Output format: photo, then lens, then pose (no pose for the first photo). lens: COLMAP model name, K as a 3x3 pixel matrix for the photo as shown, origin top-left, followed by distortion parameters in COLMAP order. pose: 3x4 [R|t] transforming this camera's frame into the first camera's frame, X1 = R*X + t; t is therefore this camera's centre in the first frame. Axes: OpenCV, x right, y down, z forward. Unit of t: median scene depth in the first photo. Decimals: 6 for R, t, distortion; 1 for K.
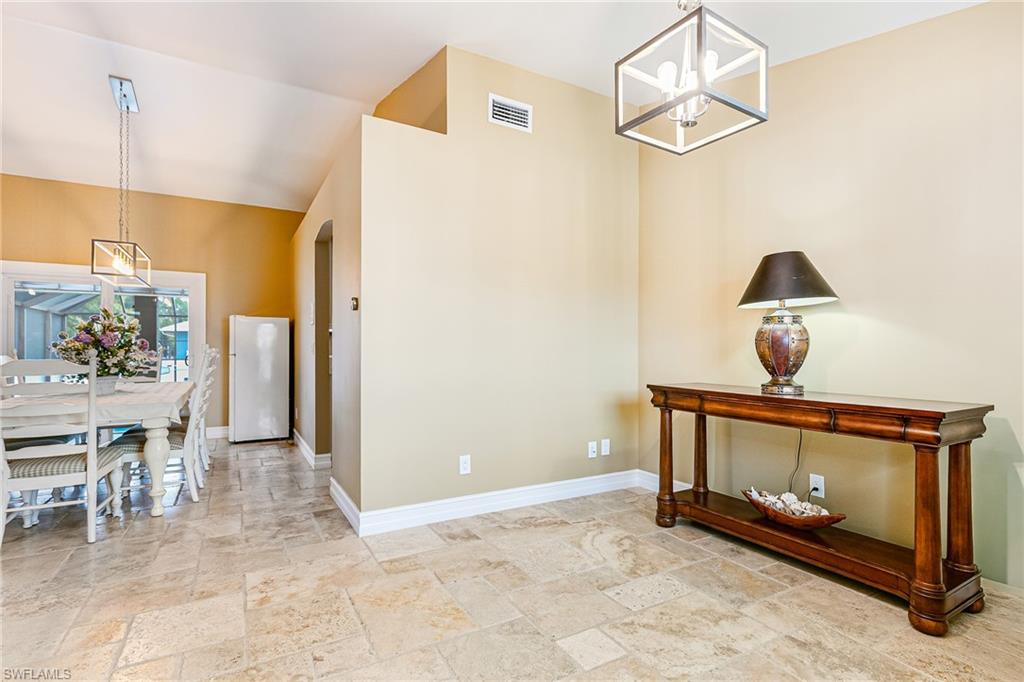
lens RADIAL K [[485.0, 0, 498.2], [0, 485.0, 346.0], [0, 0, 1]] dist [0.011150, -0.002605]
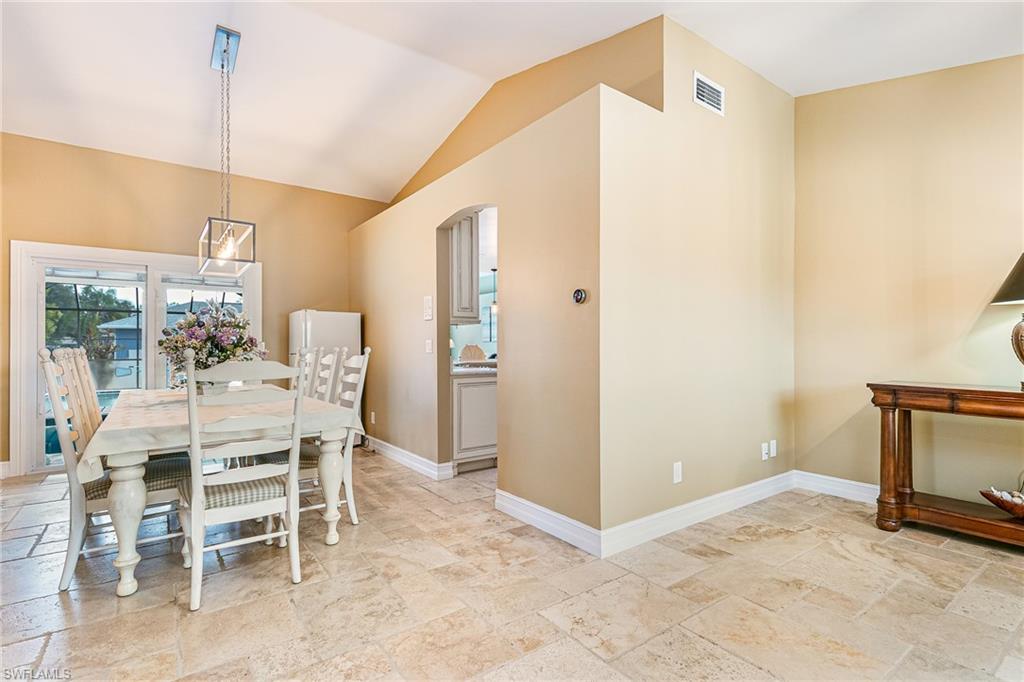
lens RADIAL K [[485.0, 0, 503.4], [0, 485.0, 343.4], [0, 0, 1]] dist [0.011150, -0.002605]
pose [[0.993242, -0.001652, 0.116048, -0.528871], [0.001741, 0.999998, -0.000673, -0.000074], [-0.116047, 0.000870, 0.993243, 0.129587]]
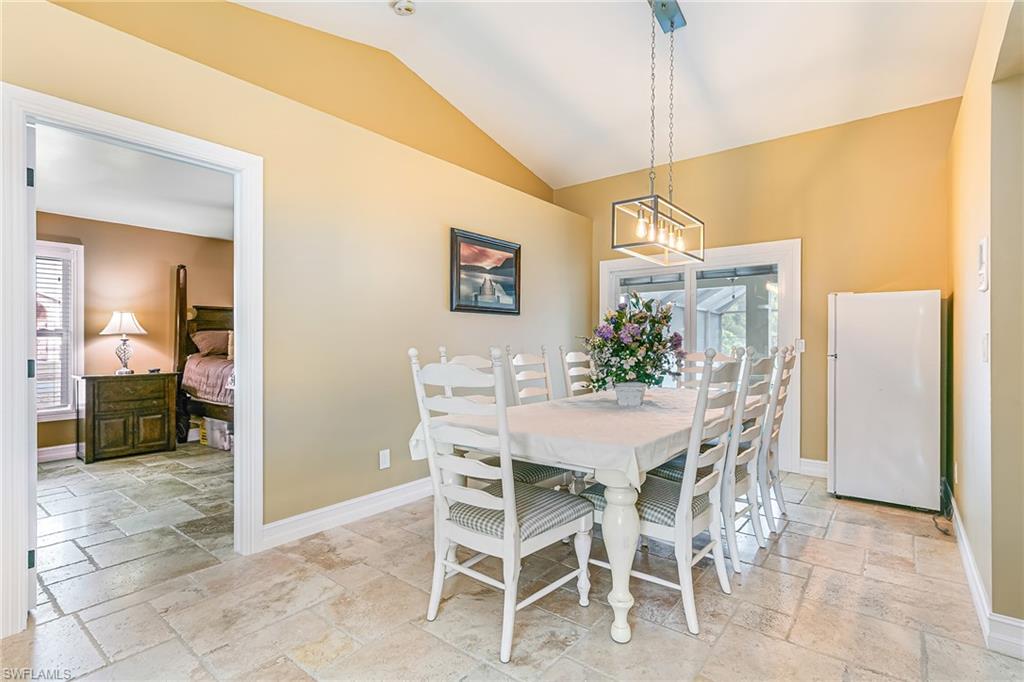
lens RADIAL K [[485.0, 0, 526.6], [0, 485.0, 341.6], [0, 0, 1]] dist [0.011150, -0.002605]
pose [[0.403417, 0.001787, -0.915014, -0.234457], [-0.002030, 0.999997, 0.001058, -0.001632], [0.915014, 0.001430, 0.403420, 0.706754]]
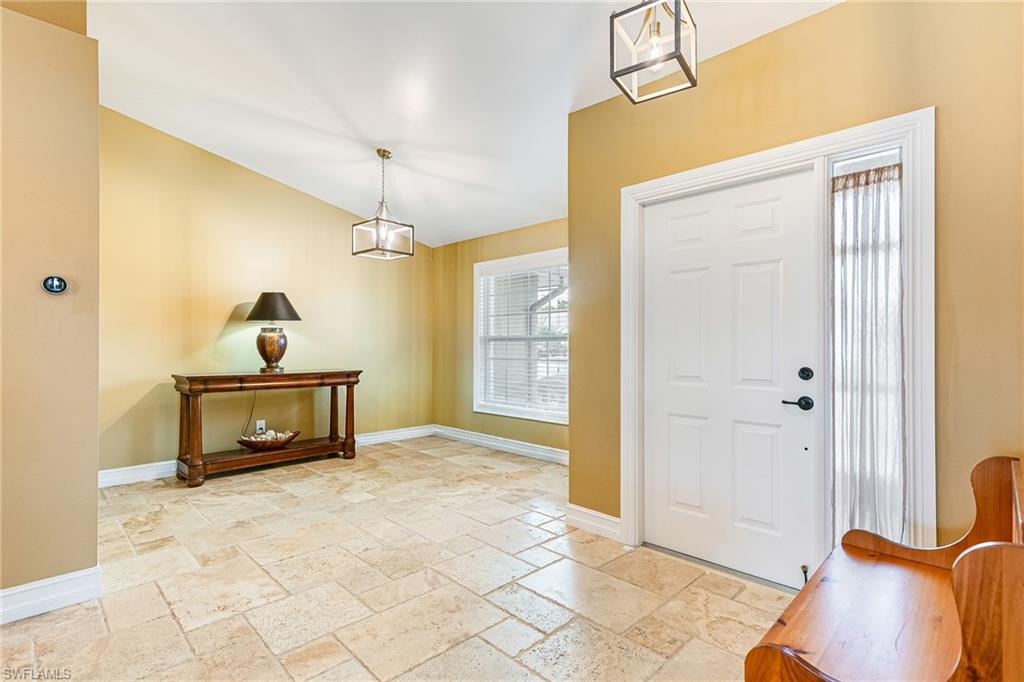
lens RADIAL K [[485.0, 0, 517.9], [0, 485.0, 342.5], [0, 0, 1]] dist [0.011150, -0.002605]
pose [[-0.274370, 0.003273, 0.961619, -1.125484], [-0.004200, 0.999981, -0.004602, -0.004167], [-0.961615, -0.005302, -0.274351, 0.546779]]
